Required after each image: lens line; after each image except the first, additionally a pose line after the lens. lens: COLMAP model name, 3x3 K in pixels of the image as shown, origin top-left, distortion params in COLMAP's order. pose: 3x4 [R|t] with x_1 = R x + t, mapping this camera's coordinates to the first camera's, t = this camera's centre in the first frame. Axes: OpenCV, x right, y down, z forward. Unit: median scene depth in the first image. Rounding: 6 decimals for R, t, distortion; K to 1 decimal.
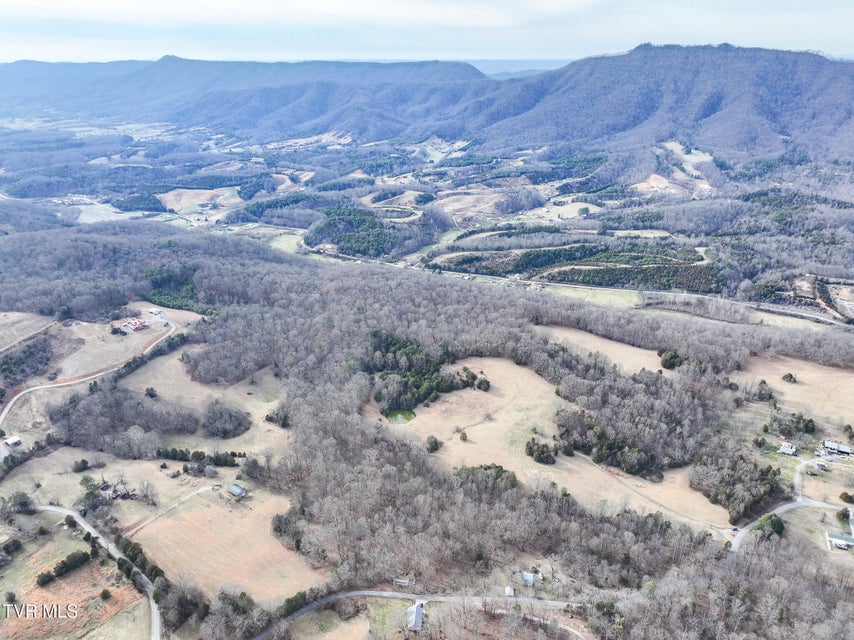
lens RADIAL K [[602.6, 0, 431.9], [0, 602.6, 319.1], [0, 0, 1]] dist [0.008825, 0.003840]
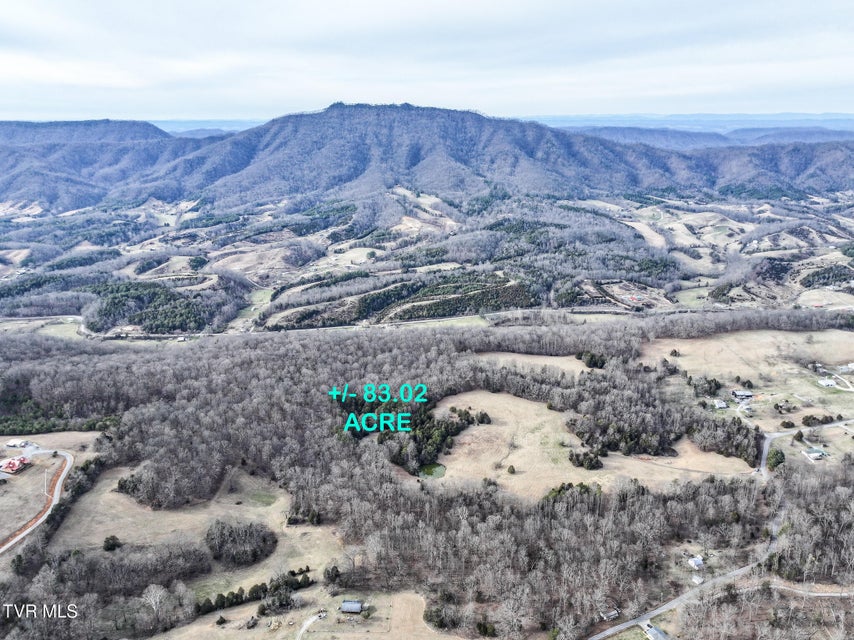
lens RADIAL K [[602.6, 0, 431.9], [0, 602.6, 319.1], [0, 0, 1]] dist [0.008825, 0.003840]
pose [[0.856105, -0.167649, 0.488853, -0.216126], [0.209856, 0.977196, -0.032389, -0.018048], [-0.472275, 0.130317, 0.871764, 0.071231]]
